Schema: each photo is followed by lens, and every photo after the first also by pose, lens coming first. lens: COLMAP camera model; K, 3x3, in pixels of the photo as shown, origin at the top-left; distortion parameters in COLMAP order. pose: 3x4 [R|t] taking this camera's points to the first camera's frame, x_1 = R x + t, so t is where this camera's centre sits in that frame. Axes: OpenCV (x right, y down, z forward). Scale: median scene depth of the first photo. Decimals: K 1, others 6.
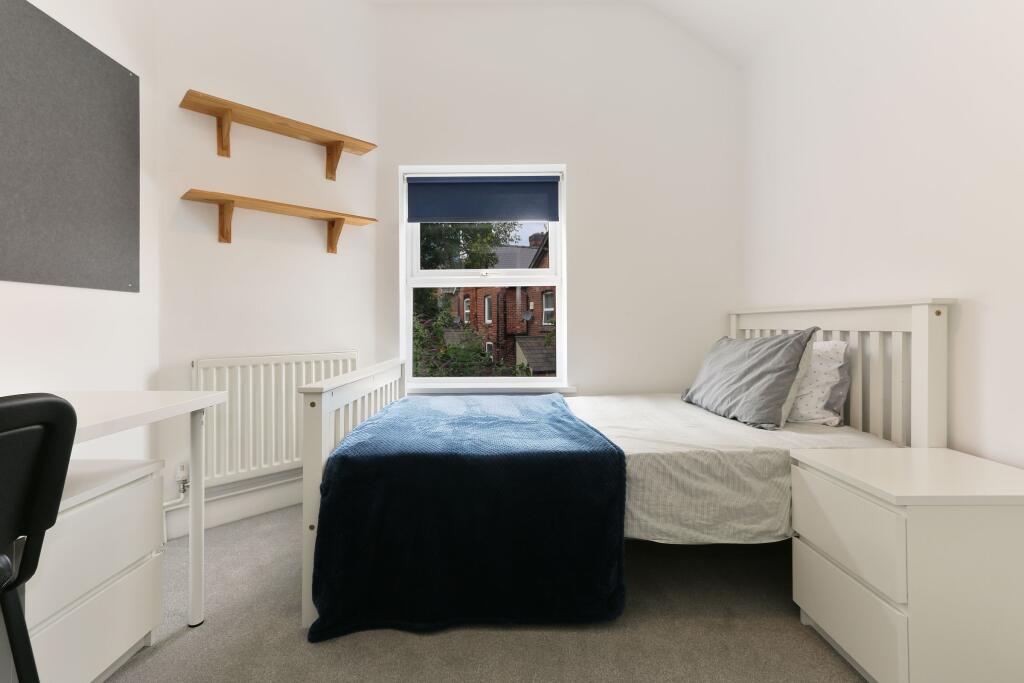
lens RADIAL K [[475.8, 0, 515.3], [0, 475.8, 332.0], [0, 0, 1]] dist [-0.000925, 0.002547]
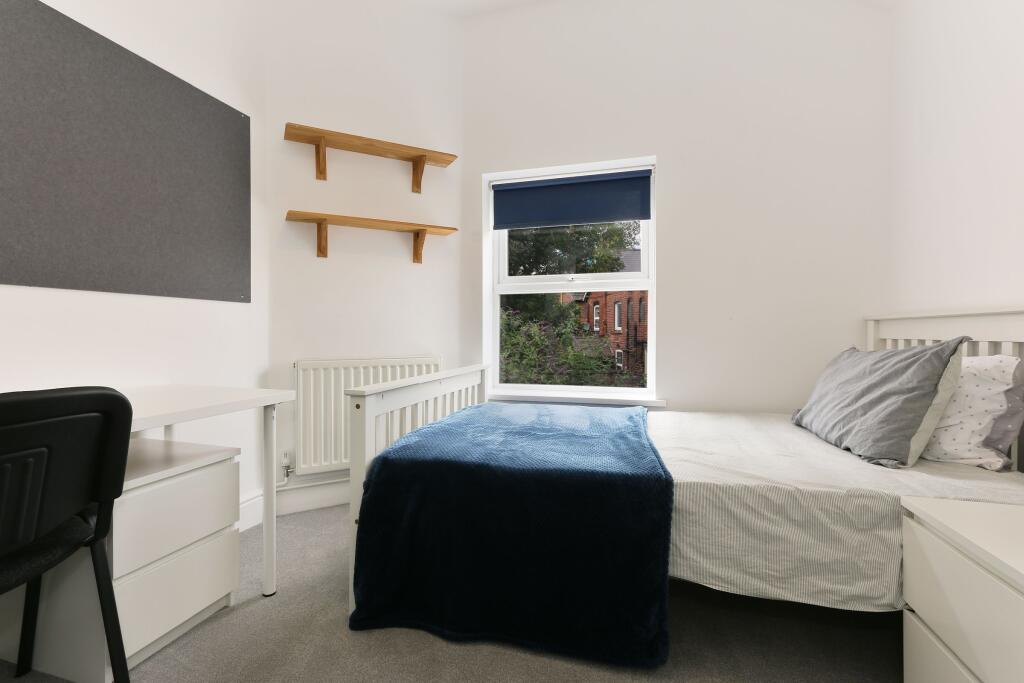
lens RADIAL K [[475.8, 0, 506.4], [0, 475.8, 344.3], [0, 0, 1]] dist [-0.000925, 0.002547]
pose [[0.956514, 0.012041, -0.291438, 0.150563], [-0.008773, 0.999883, 0.012517, -0.001036], [0.291555, -0.009416, 0.956508, 0.065760]]
